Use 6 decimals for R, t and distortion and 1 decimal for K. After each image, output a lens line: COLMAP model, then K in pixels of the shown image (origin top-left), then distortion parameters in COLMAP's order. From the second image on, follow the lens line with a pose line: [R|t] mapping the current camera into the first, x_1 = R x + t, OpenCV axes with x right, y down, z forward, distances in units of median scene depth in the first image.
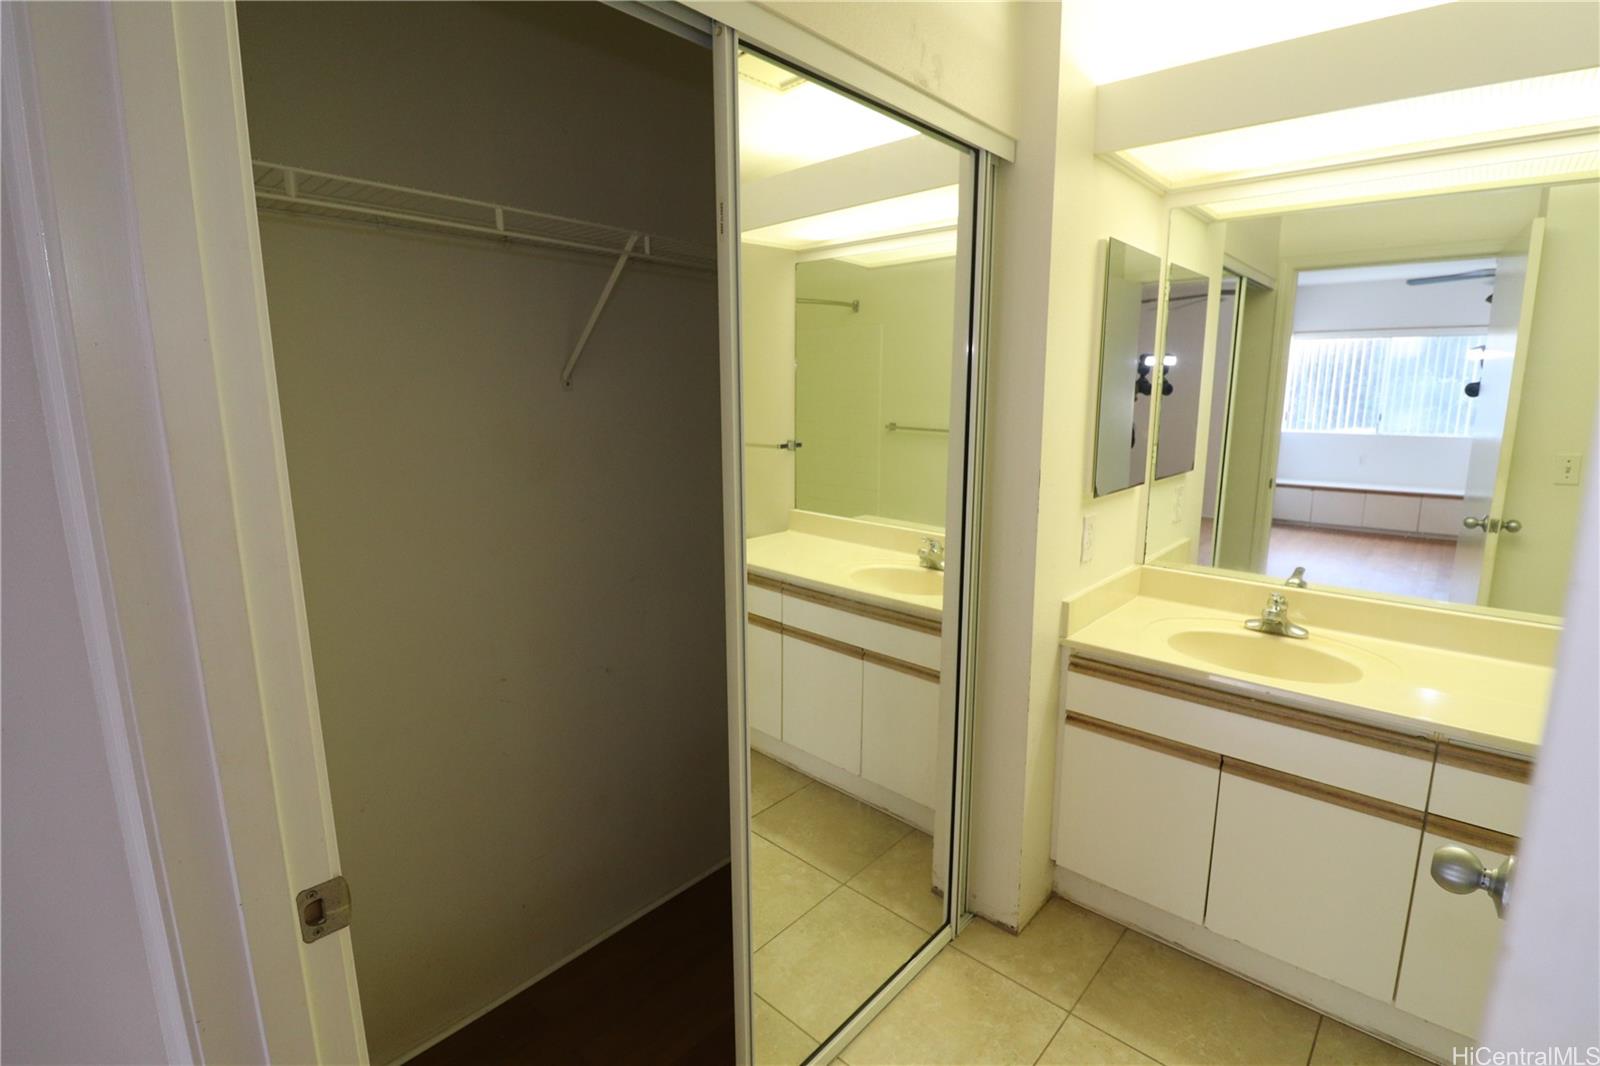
lens RADIAL K [[739.5, 0, 809.8], [0, 739.5, 524.0], [0, 0, 1]] dist [-0.024446, -0.000333]
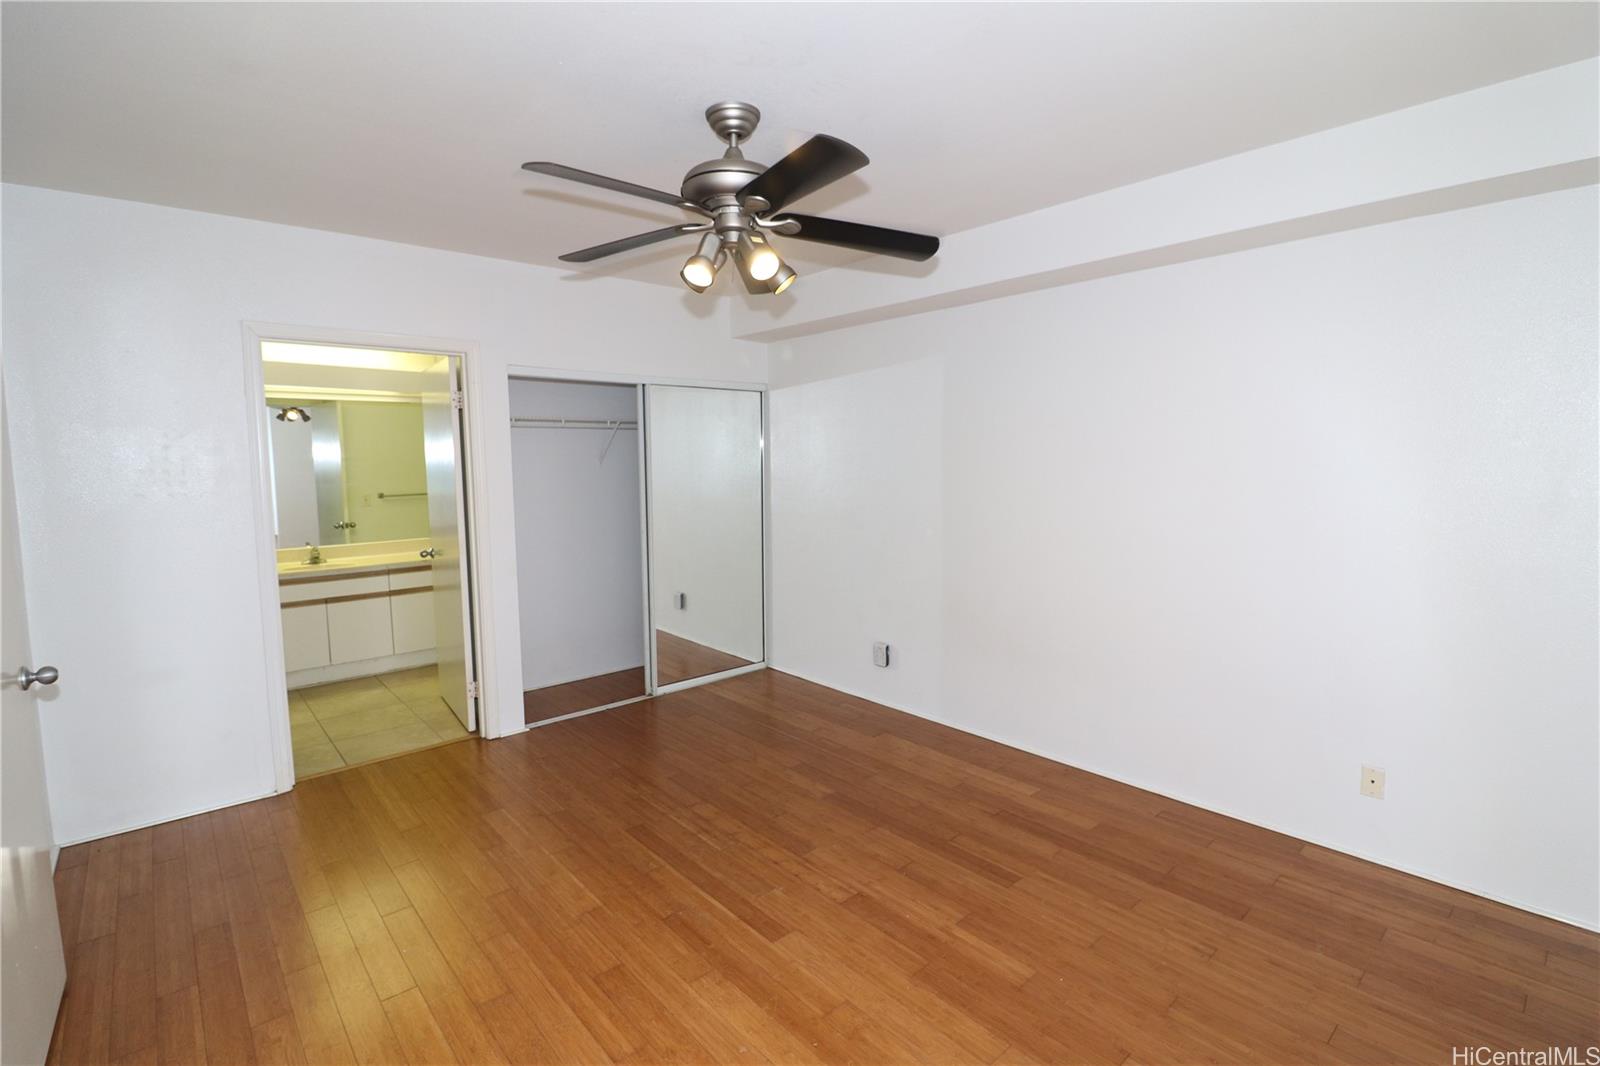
lens RADIAL K [[739.5, 0, 809.8], [0, 739.5, 524.0], [0, 0, 1]] dist [-0.024446, -0.000333]
pose [[0.109020, -0.084270, 0.990461, -1.840147], [0.190212, 0.979756, 0.062423, 0.201595], [-0.975671, 0.181593, 0.122843, -1.113969]]
